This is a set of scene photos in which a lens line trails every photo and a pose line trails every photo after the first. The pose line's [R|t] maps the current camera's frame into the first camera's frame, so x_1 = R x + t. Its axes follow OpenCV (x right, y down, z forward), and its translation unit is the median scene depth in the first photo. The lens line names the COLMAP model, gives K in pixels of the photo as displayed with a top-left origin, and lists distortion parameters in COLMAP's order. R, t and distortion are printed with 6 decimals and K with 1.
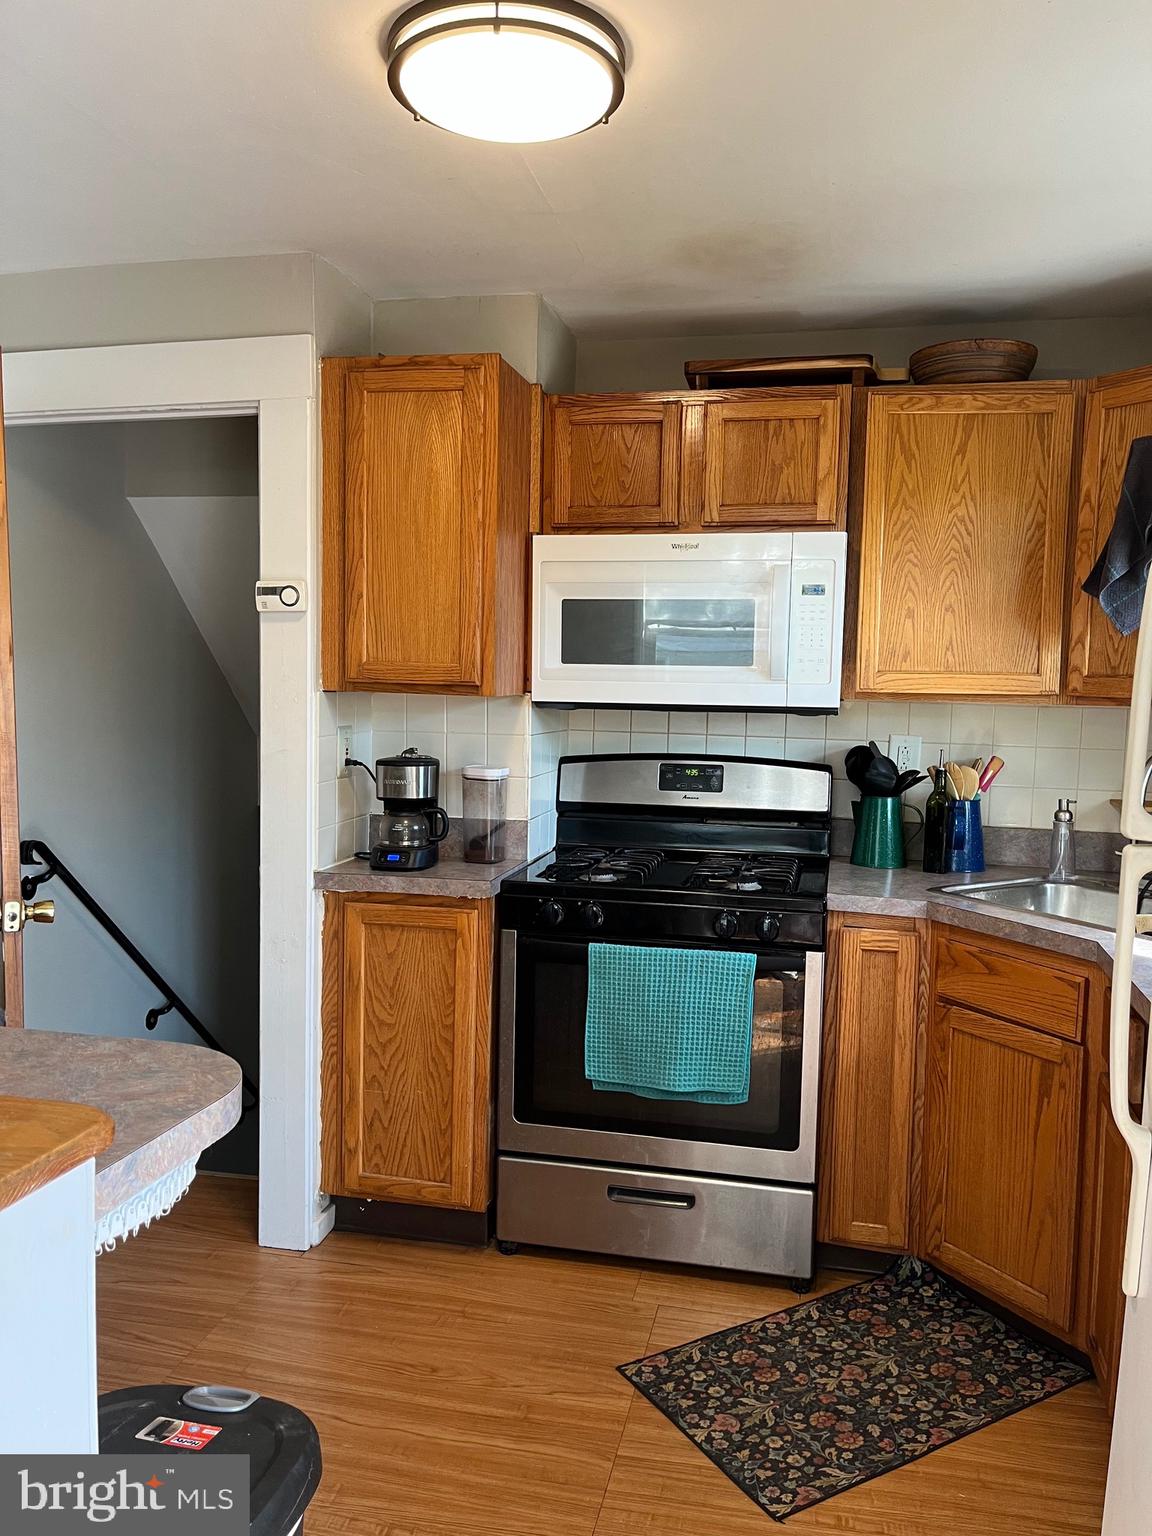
lens RADIAL K [[1167.6, 0, 572.9], [0, 1167.6, 767.8], [0, 0, 1]] dist [0.063634, -0.085689]
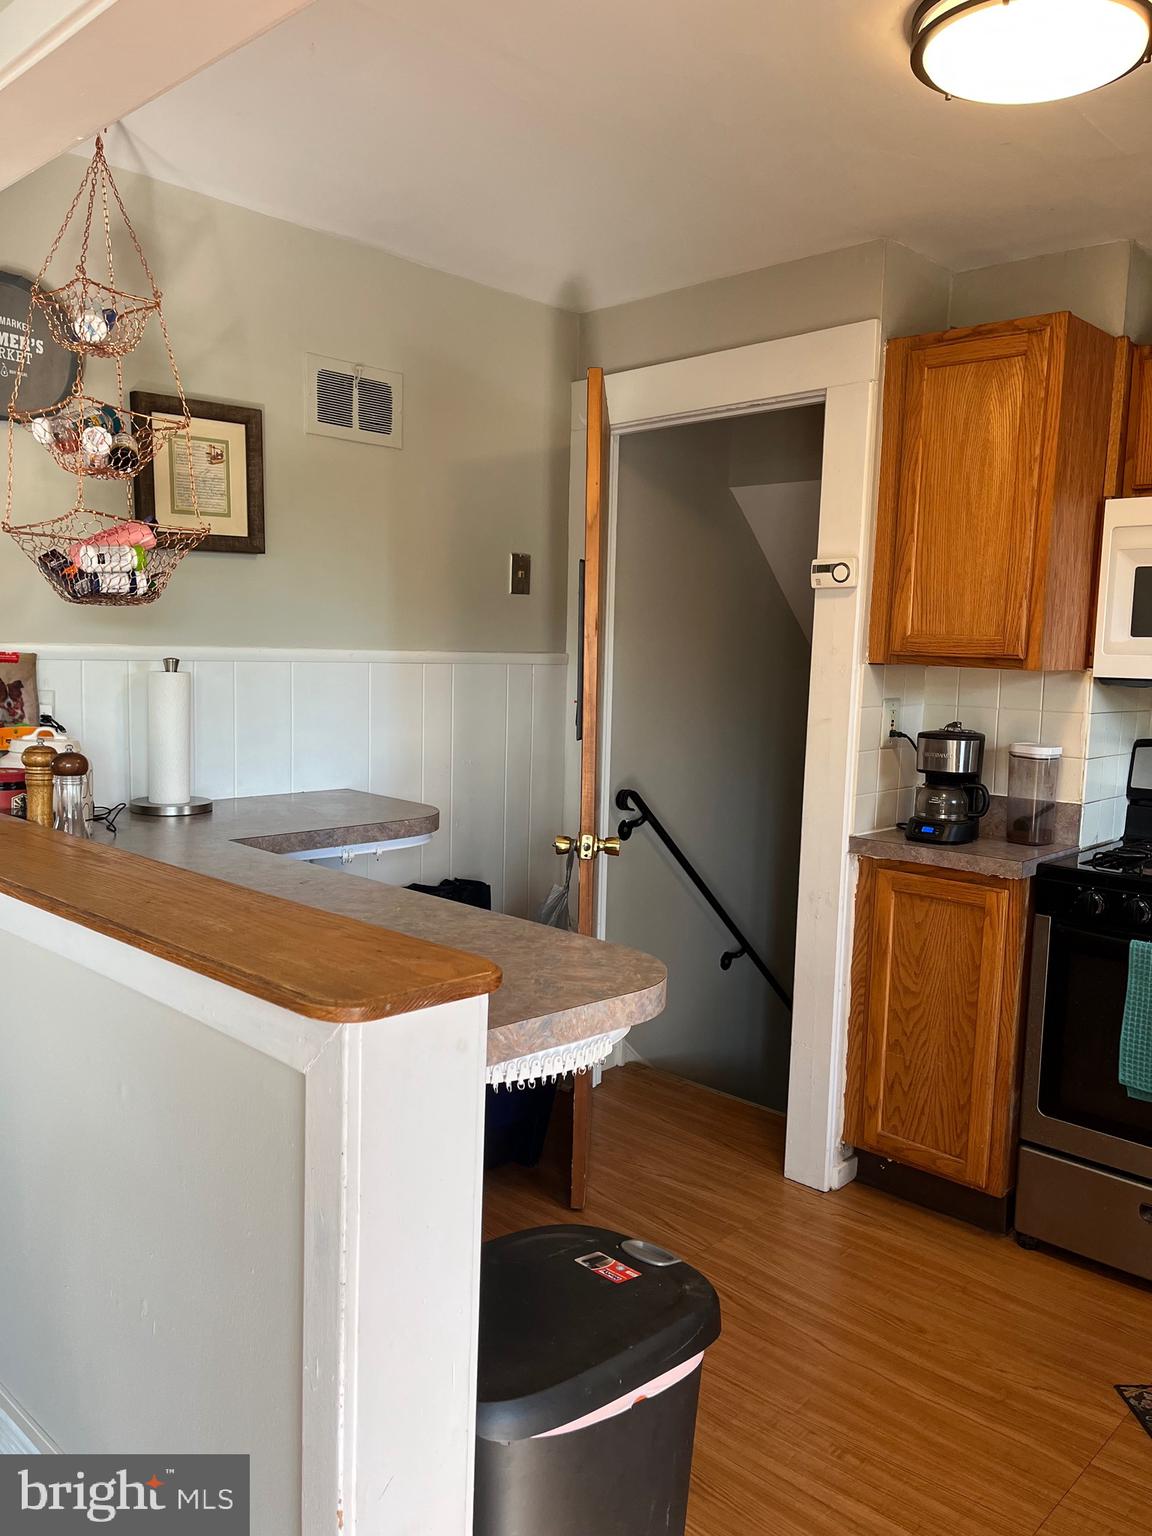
lens RADIAL K [[1167.6, 0, 579.1], [0, 1167.6, 763.1], [0, 0, 1]] dist [0.063634, -0.085689]
pose [[0.858983, 0.057939, -0.508716, 0.101702], [-0.051116, 0.998317, 0.027390, 0.007329], [0.509447, 0.002476, 0.860499, -0.024826]]
